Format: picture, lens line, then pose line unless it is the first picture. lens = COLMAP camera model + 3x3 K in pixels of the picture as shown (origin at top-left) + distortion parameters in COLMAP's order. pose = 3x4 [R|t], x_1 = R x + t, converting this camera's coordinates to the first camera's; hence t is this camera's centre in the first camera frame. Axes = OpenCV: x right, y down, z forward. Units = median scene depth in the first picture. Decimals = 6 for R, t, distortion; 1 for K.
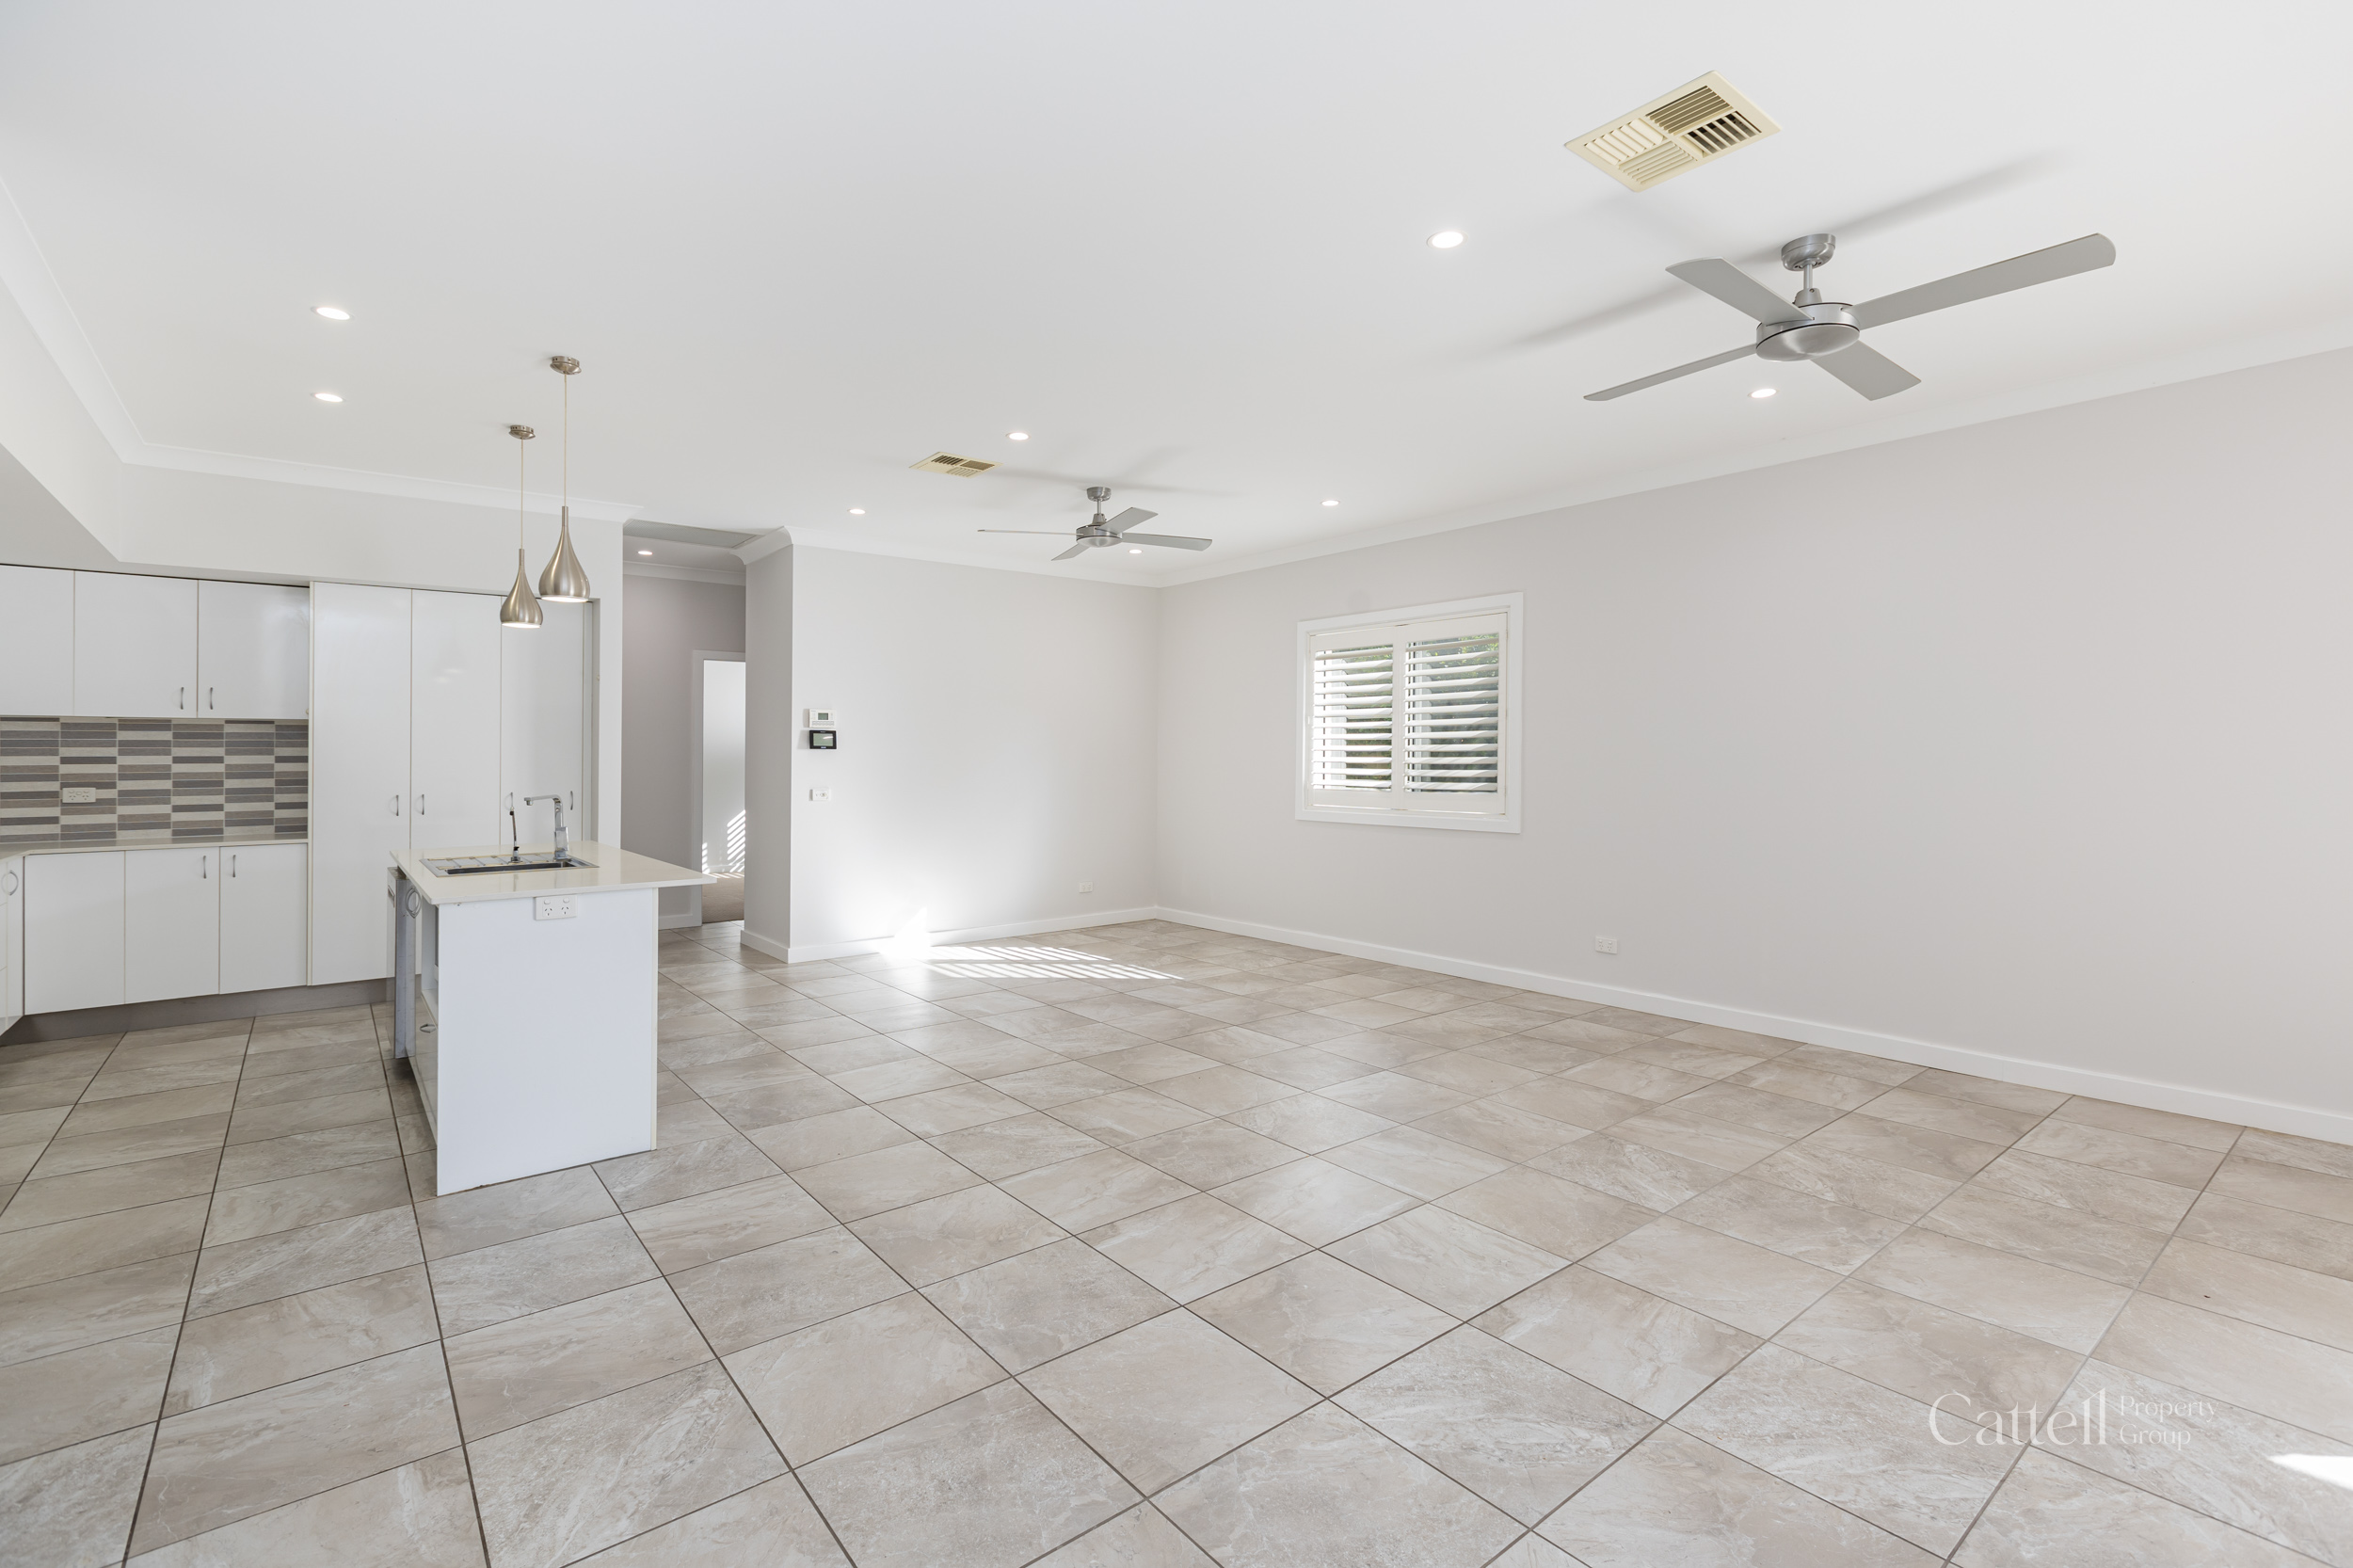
lens RADIAL K [[1055.9, 0, 1158.4], [0, 1055.9, 750.8], [0, 0, 1]] dist [0.000538, -0.000692]
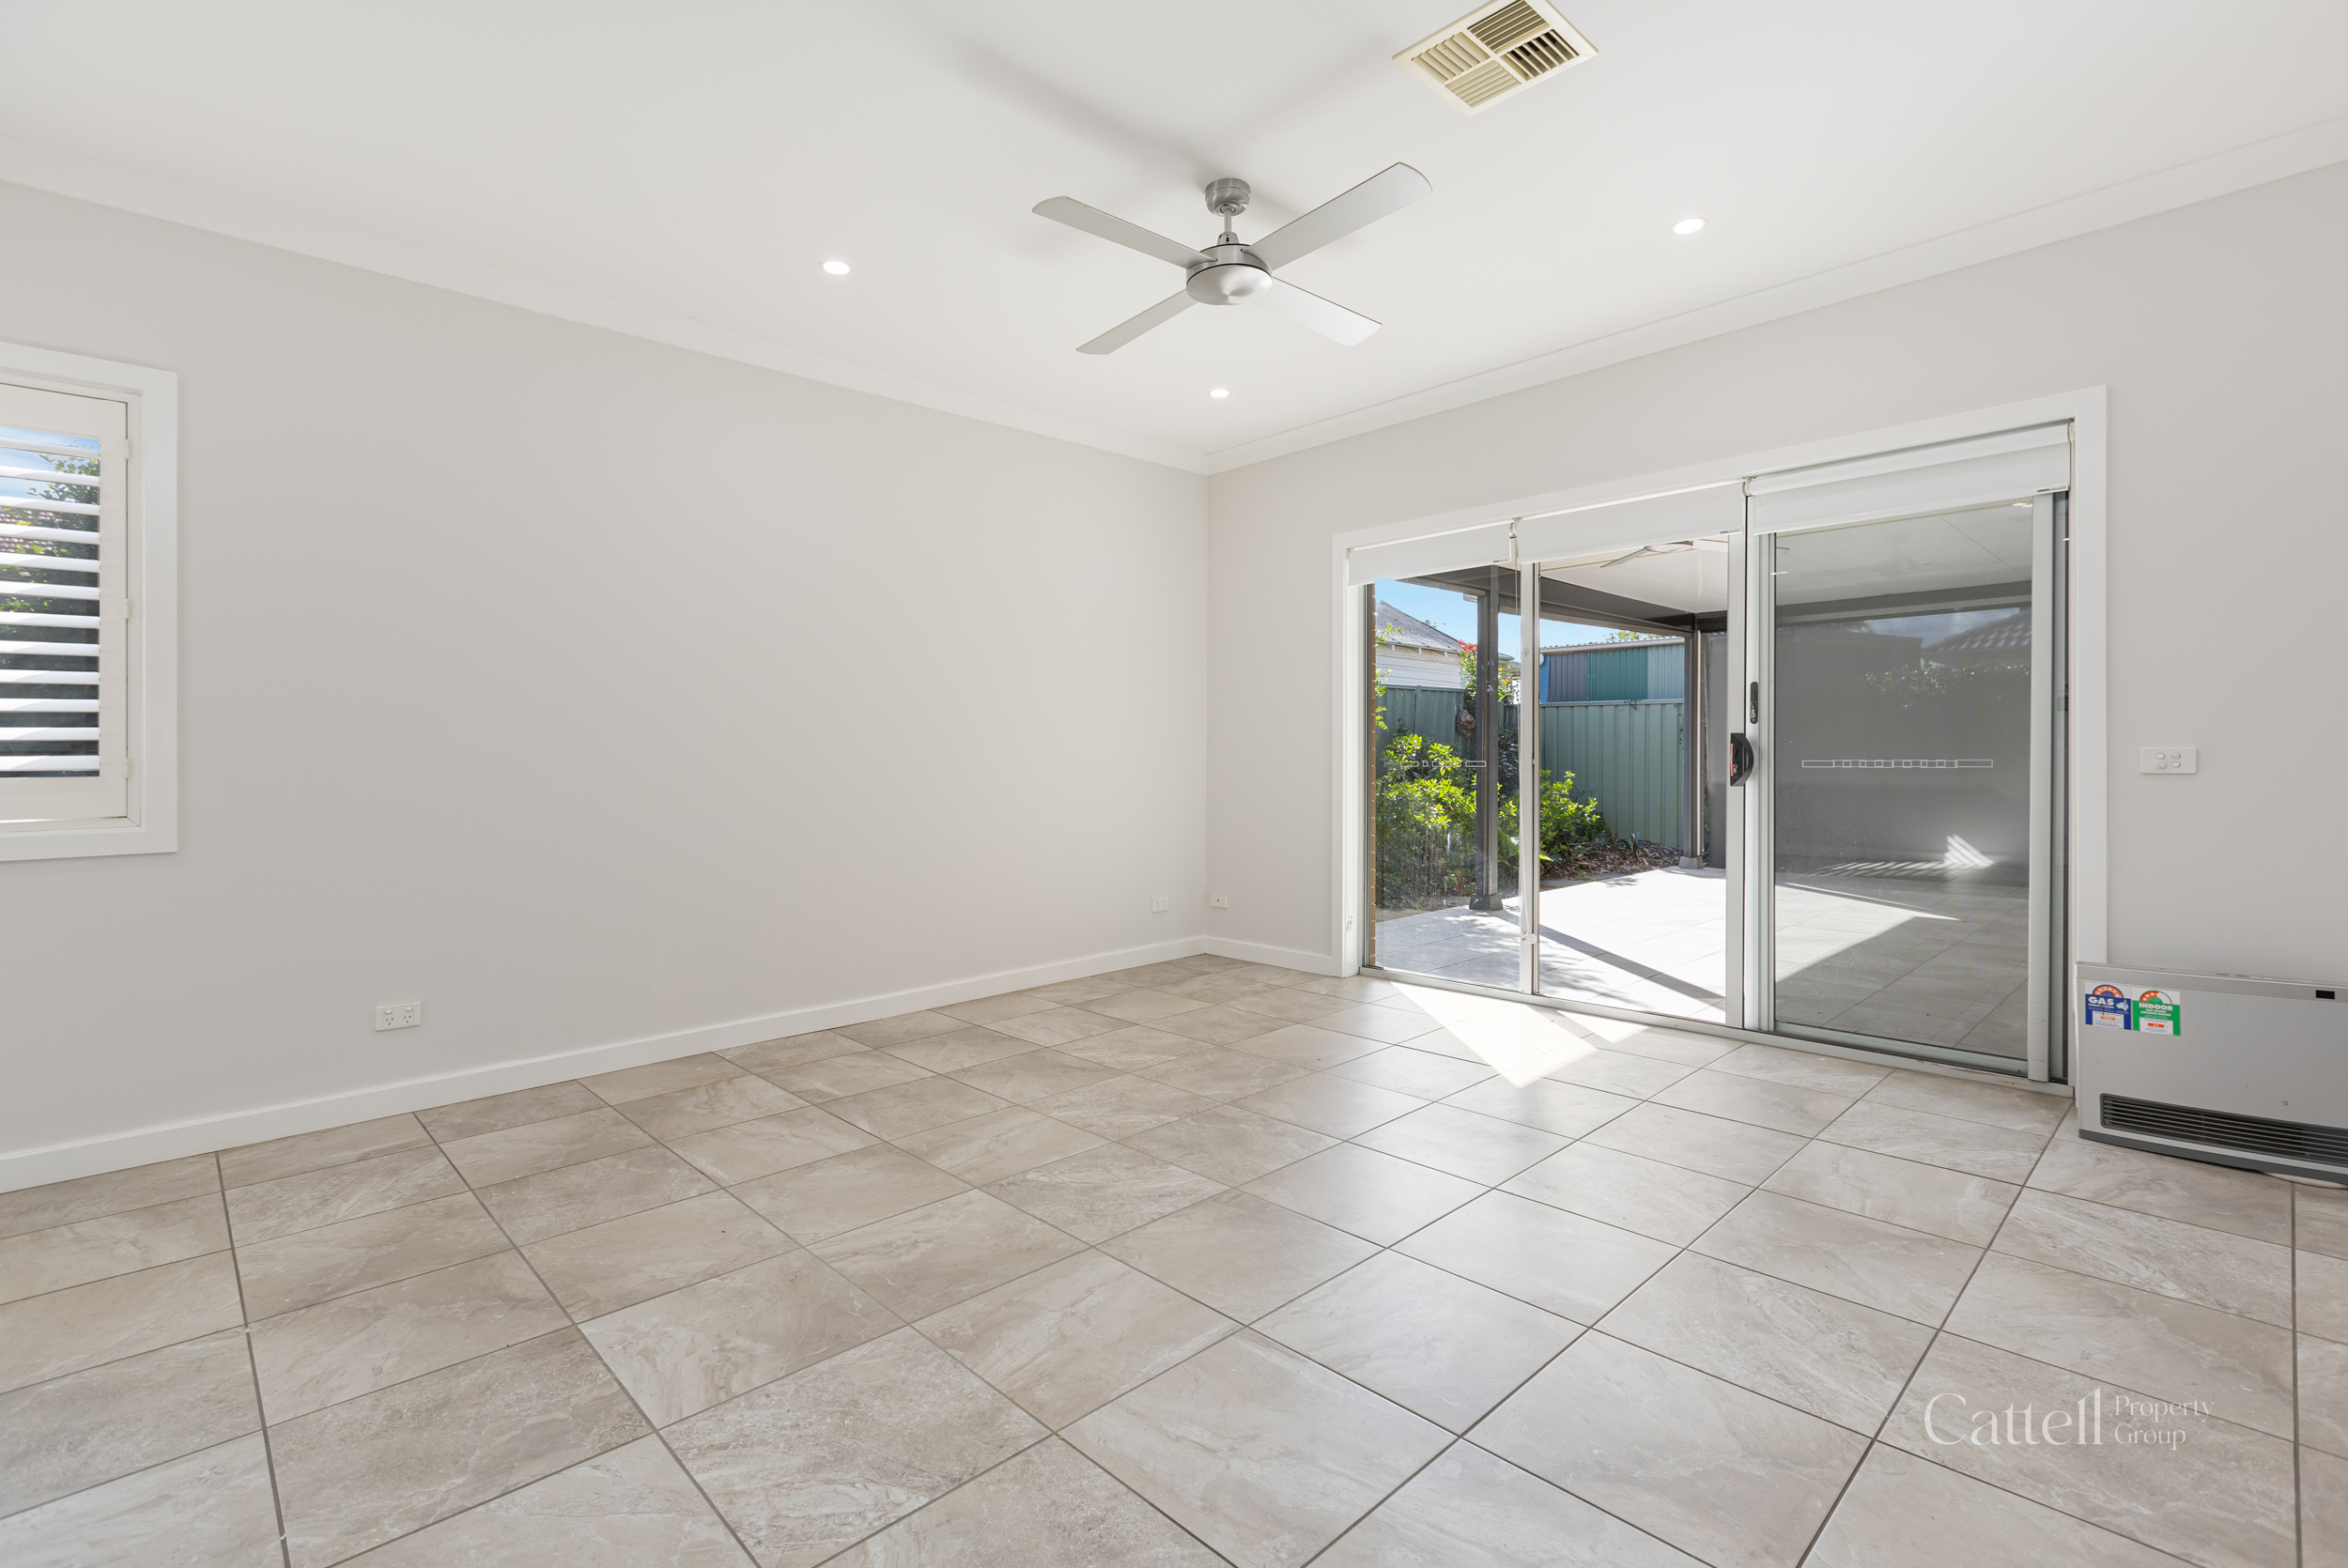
lens RADIAL K [[1053.5, 0, 1170.8], [0, 1053.5, 772.3], [0, 0, 1]] dist [0.000538, -0.000692]
pose [[-0.088982, -0.012682, 0.995953, -0.322164], [0.007112, 0.999885, 0.013367, 0.057071], [-0.996008, 0.008273, -0.088881, 0.897276]]
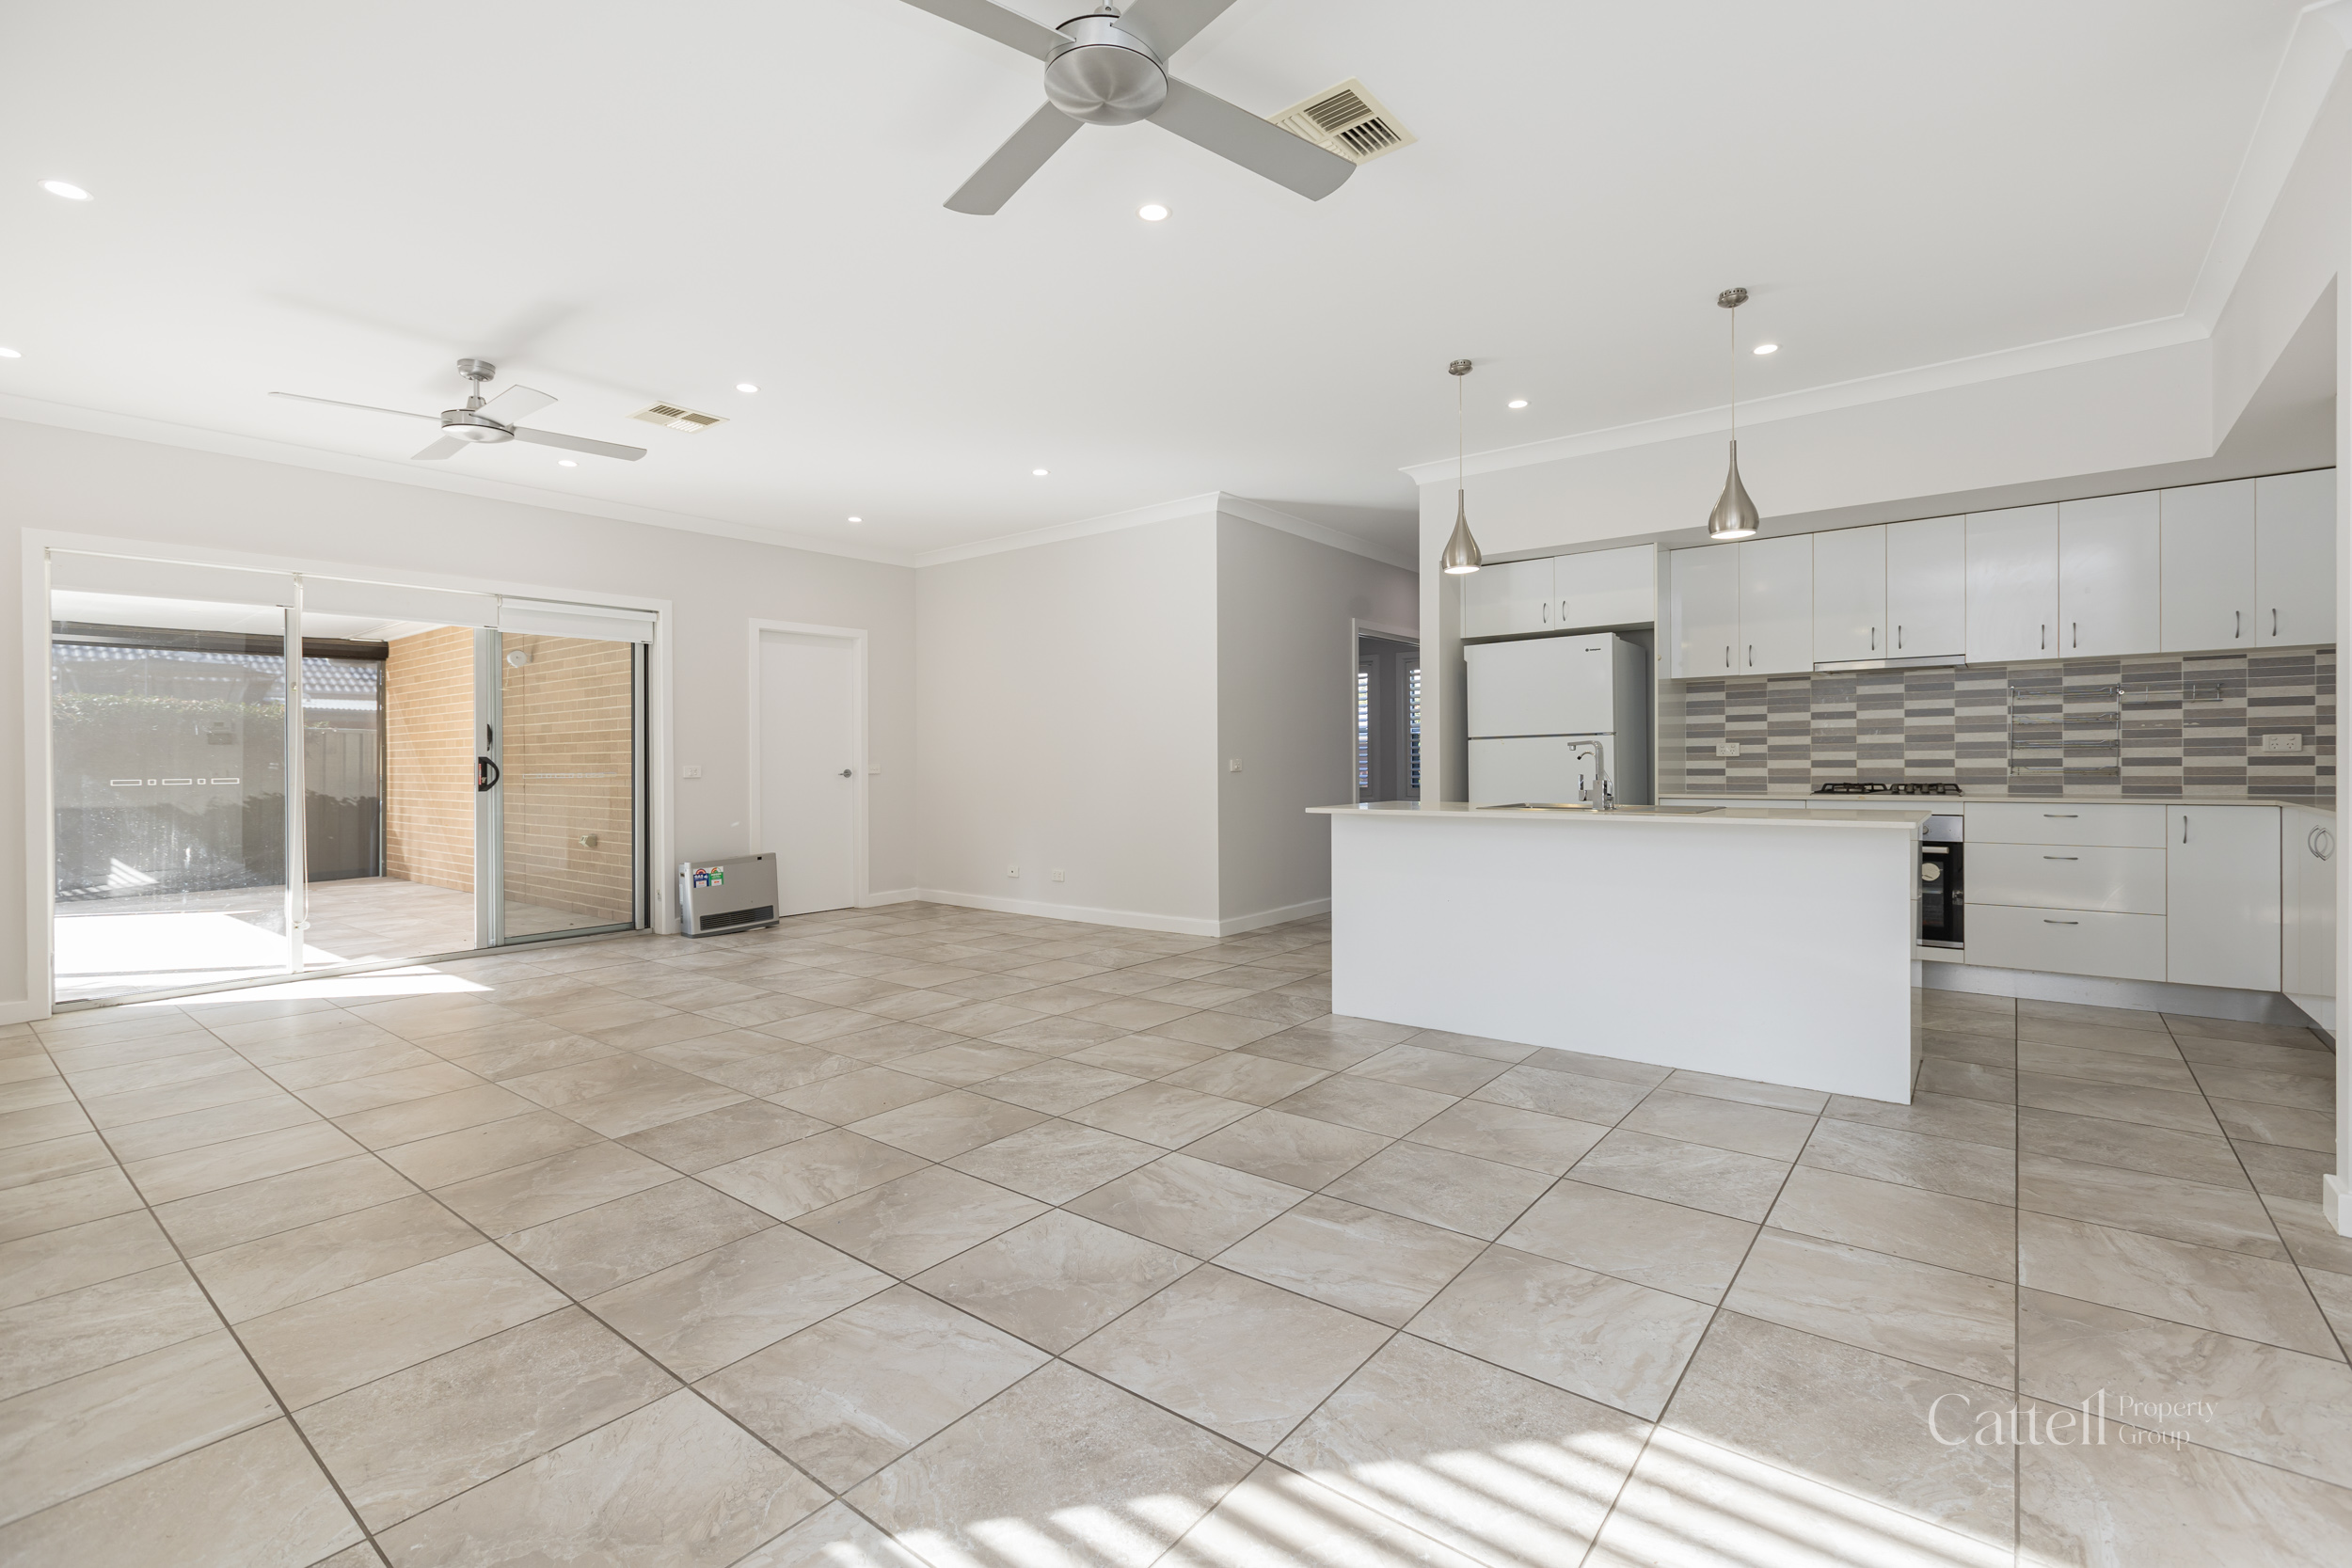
lens RADIAL K [[1055.3, 0, 1188.0], [0, 1055.3, 764.2], [0, 0, 1]] dist [0.000538, -0.000692]
pose [[-0.970928, 0.011466, -0.239095, 0.004306], [0.012406, 0.999920, -0.002427, 0.063561], [0.239049, -0.005322, -0.970993, 2.073261]]
